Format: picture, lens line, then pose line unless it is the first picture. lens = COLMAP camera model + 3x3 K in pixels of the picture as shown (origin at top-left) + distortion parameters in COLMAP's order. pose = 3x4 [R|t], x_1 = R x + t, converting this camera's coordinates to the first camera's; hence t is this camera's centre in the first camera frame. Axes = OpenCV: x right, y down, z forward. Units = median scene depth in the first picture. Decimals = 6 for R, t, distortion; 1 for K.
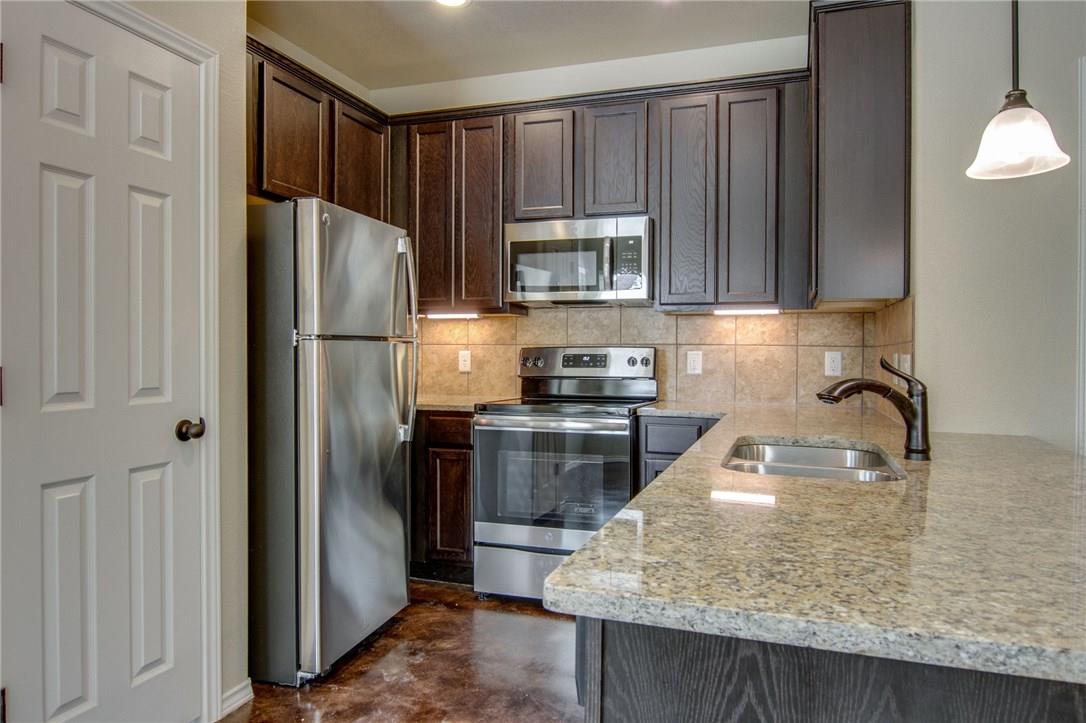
lens RADIAL K [[709.2, 0, 560.4], [0, 709.2, 358.9], [0, 0, 1]] dist [-0.000354, -0.020722]
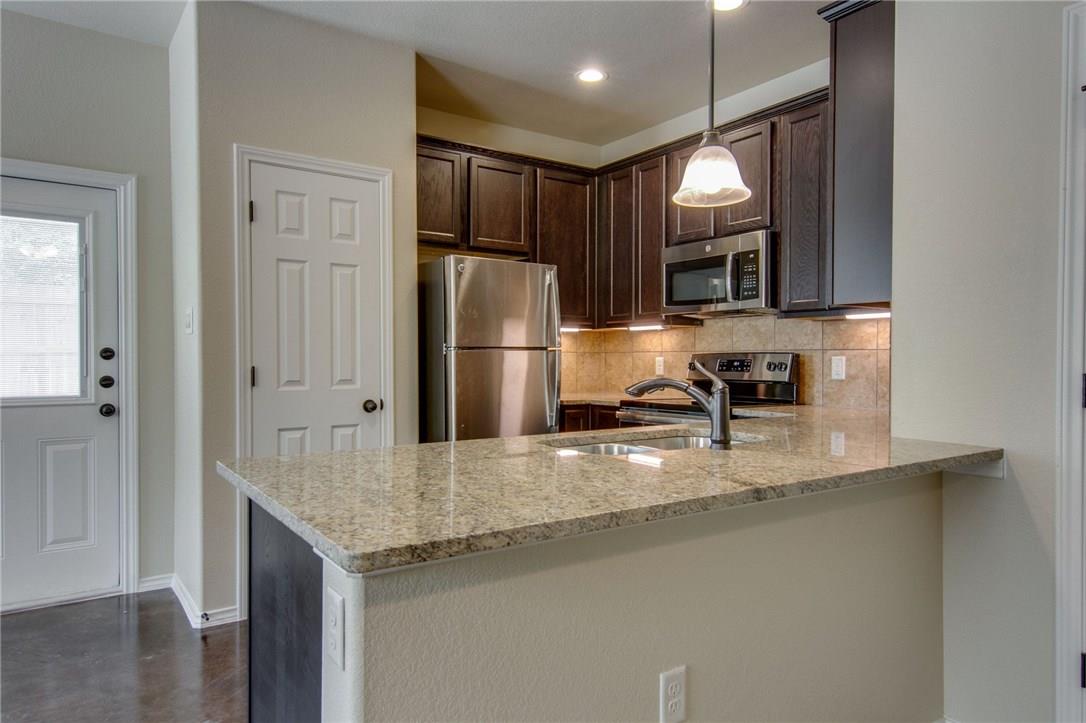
lens RADIAL K [[690.3, 0, 543.0], [0, 690.3, 361.5], [0, 0, 1]] dist [0.022899, -0.001010]
pose [[0.804524, -0.001171, -0.593919, 0.459332], [-0.002629, 0.999981, -0.005533, 0.003060], [0.593915, 0.006013, 0.804506, -0.035596]]
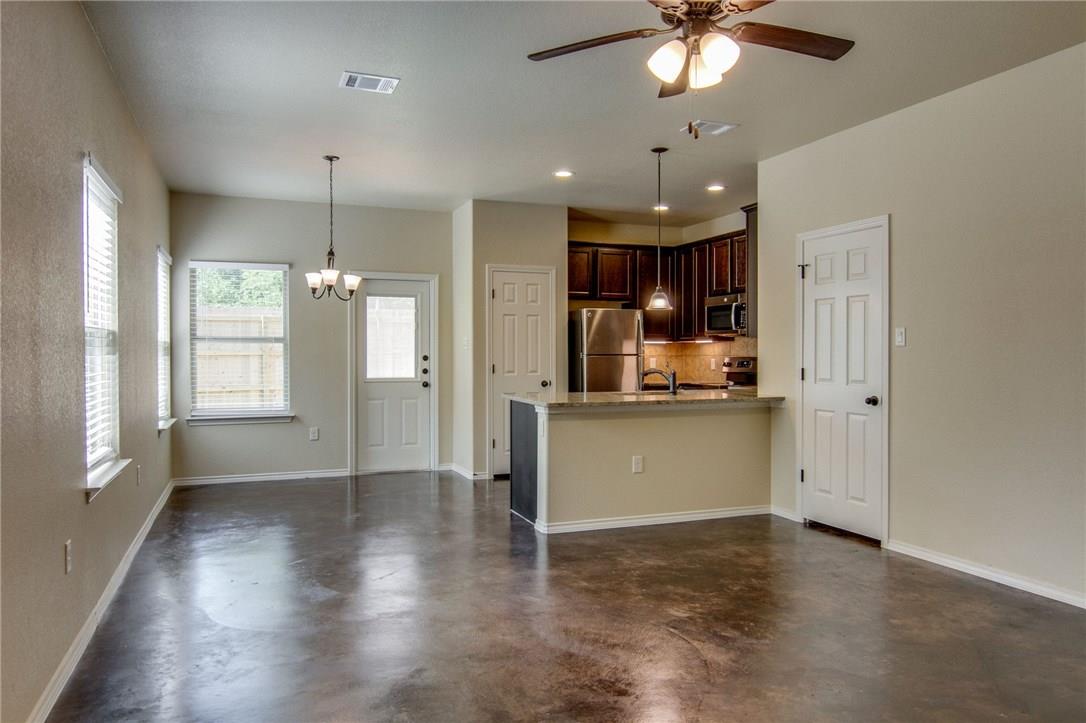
lens RADIAL K [[695.4, 0, 528.3], [0, 695.4, 359.3], [0, 0, 1]] dist [0.007480, -0.000555]
pose [[0.631490, -0.000081, -0.775384, 1.211168], [-0.004360, 0.999984, -0.003655, -0.001713], [0.775372, 0.005689, 0.631479, -0.701520]]
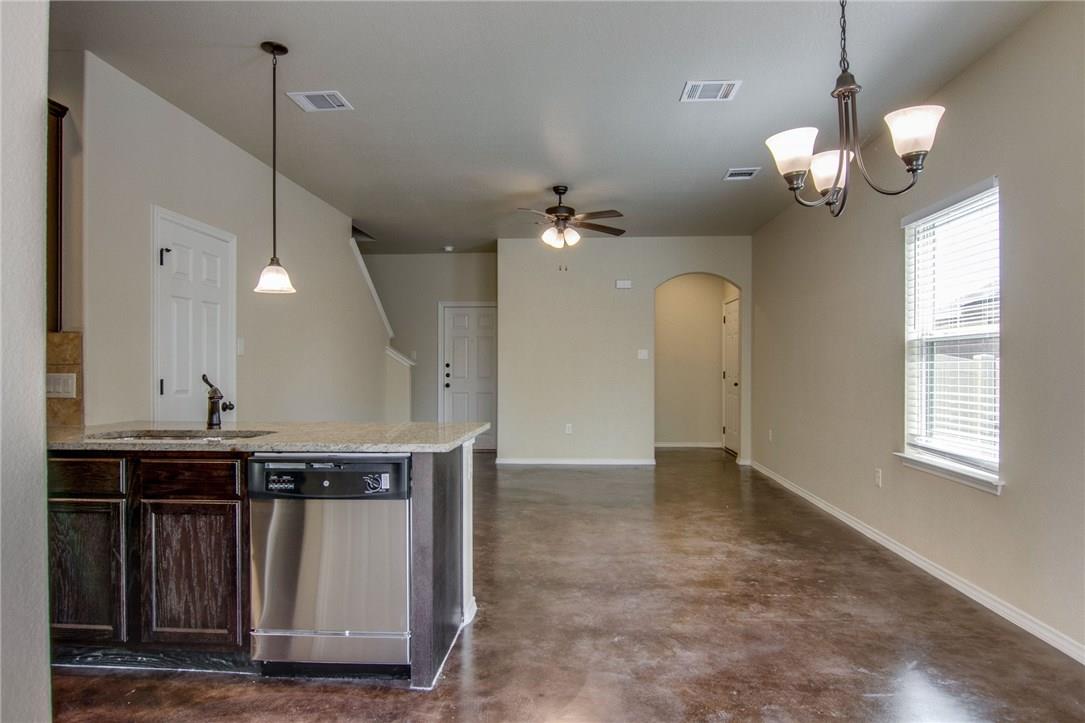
lens RADIAL K [[676.0, 0, 528.7], [0, 676.0, 365.6], [0, 0, 1]] dist [-0.000046, -0.000248]
pose [[-0.228201, -0.007304, 0.973587, -0.712736], [0.010366, 0.999897, 0.009931, -0.018066], [-0.973559, 0.012358, -0.228102, 0.298078]]
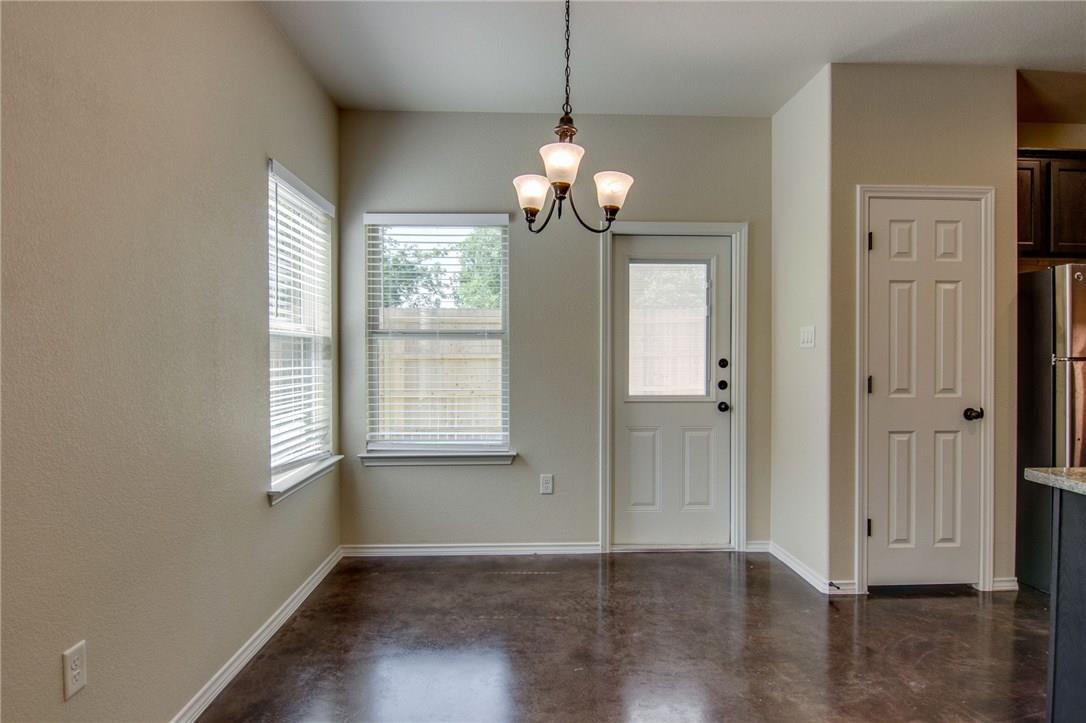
lens RADIAL K [[600.4, 0, 554.4], [0, 600.4, 361.8], [0, 0, 1]] dist [-0.002788, -0.001143]
pose [[0.354351, -0.000264, -0.935112, 0.293884], [-0.008957, 0.999953, -0.003677, -0.007708], [0.935070, 0.009679, 0.354332, -0.289536]]
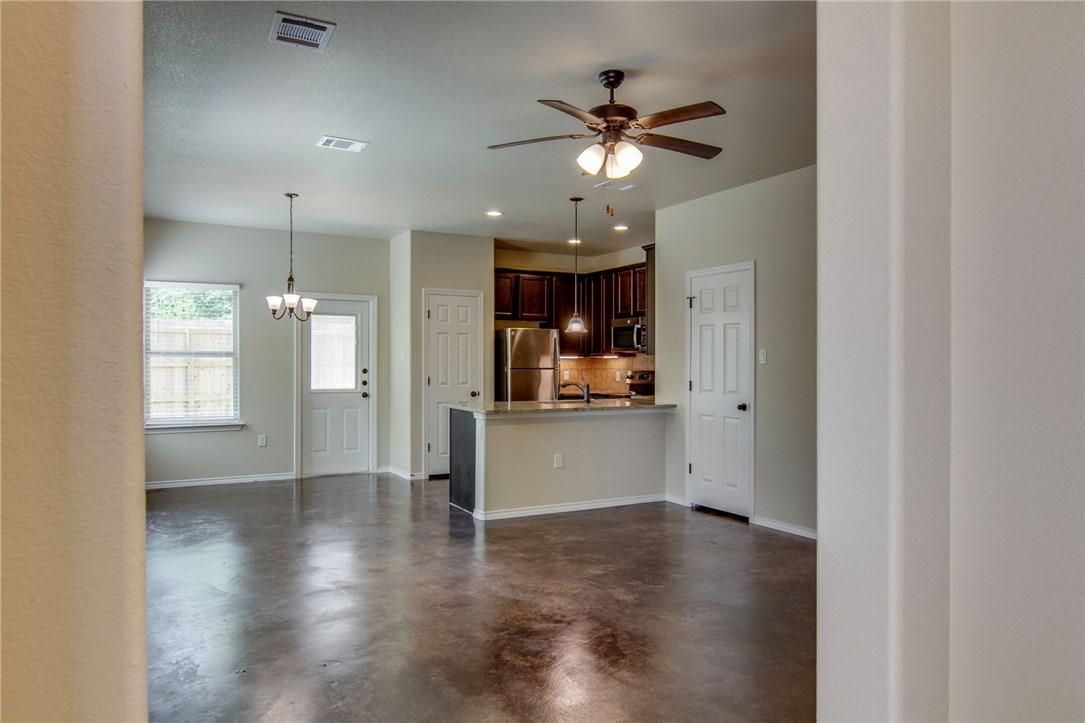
lens RADIAL K [[676.0, 0, 528.7], [0, 676.0, 365.6], [0, 0, 1]] dist [-0.000046, -0.000248]
pose [[0.728722, -0.002757, -0.684804, 1.330596], [-0.005798, 0.999931, -0.010196, -0.010111], [0.684785, 0.011400, 0.728656, -0.887499]]
